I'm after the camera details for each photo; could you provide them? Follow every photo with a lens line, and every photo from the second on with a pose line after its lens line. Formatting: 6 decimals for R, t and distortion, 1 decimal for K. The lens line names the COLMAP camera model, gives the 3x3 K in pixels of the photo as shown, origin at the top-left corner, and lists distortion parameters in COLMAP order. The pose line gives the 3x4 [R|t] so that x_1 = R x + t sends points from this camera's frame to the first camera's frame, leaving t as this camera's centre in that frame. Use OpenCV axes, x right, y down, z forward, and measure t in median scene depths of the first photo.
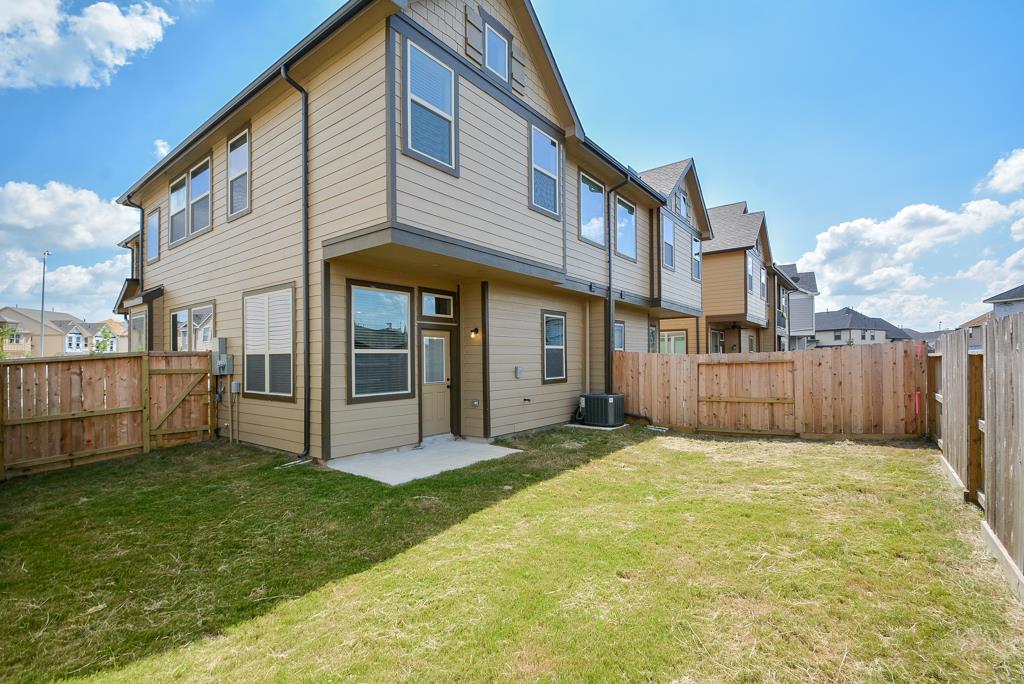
lens RADIAL K [[458.5, 0, 511.3], [0, 458.5, 353.8], [0, 0, 1]] dist [0.011172, -0.015554]
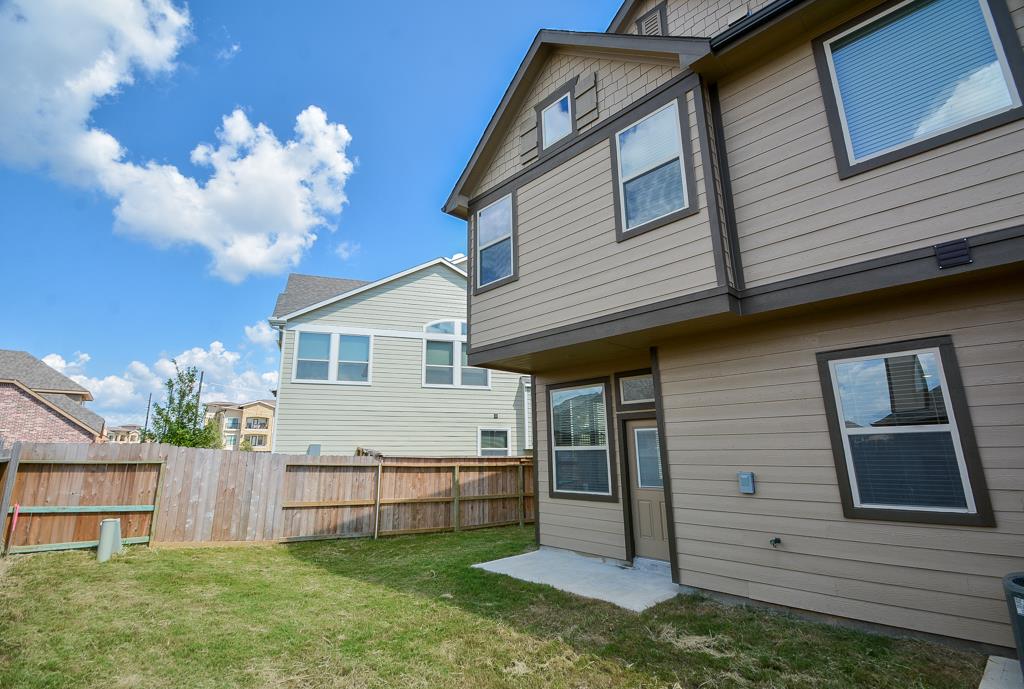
lens RADIAL K [[441.7, 0, 512.0], [0, 441.7, 344.5], [0, 0, 1]] dist [0.017981, -0.013727]
pose [[-0.107179, -0.227297, -0.967909, 0.684614], [0.023118, 0.972684, -0.230978, -0.005281], [0.993971, -0.047132, -0.098997, 0.893829]]
